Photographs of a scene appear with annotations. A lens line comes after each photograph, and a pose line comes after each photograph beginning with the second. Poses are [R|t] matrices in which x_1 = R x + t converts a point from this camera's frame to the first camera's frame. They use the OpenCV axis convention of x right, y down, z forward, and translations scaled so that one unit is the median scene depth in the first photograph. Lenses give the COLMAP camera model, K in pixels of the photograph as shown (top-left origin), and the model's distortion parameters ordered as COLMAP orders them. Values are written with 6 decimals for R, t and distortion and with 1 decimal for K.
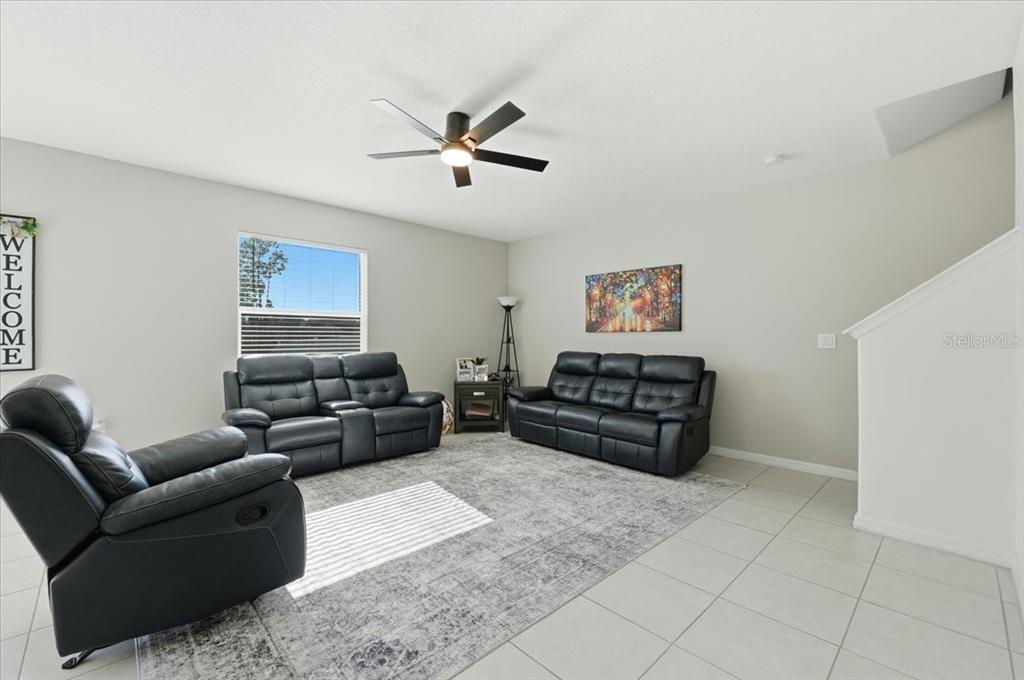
lens RADIAL K [[432.3, 0, 510.3], [0, 432.3, 341.3], [0, 0, 1]] dist [-0.000385, -0.001776]
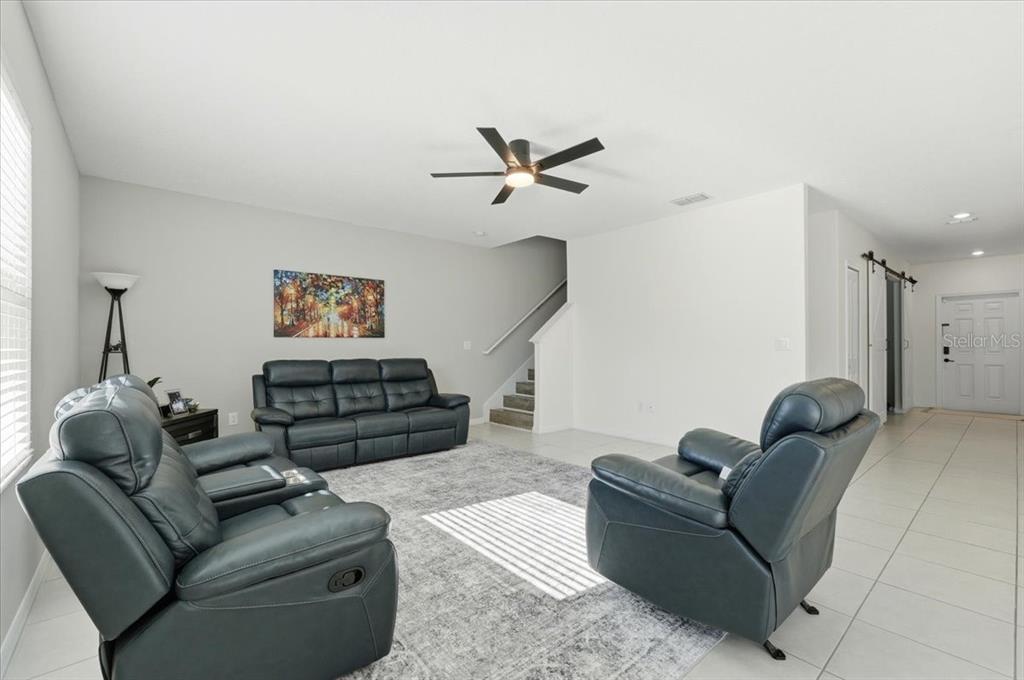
lens RADIAL K [[432.3, 0, 515.1], [0, 432.3, 346.0], [0, 0, 1]] dist [-0.000385, -0.001776]
pose [[0.059025, -0.008919, 0.998217, -0.708172], [0.005290, 0.999949, 0.008622, -0.008738], [-0.998243, 0.004771, 0.059069, 0.541312]]
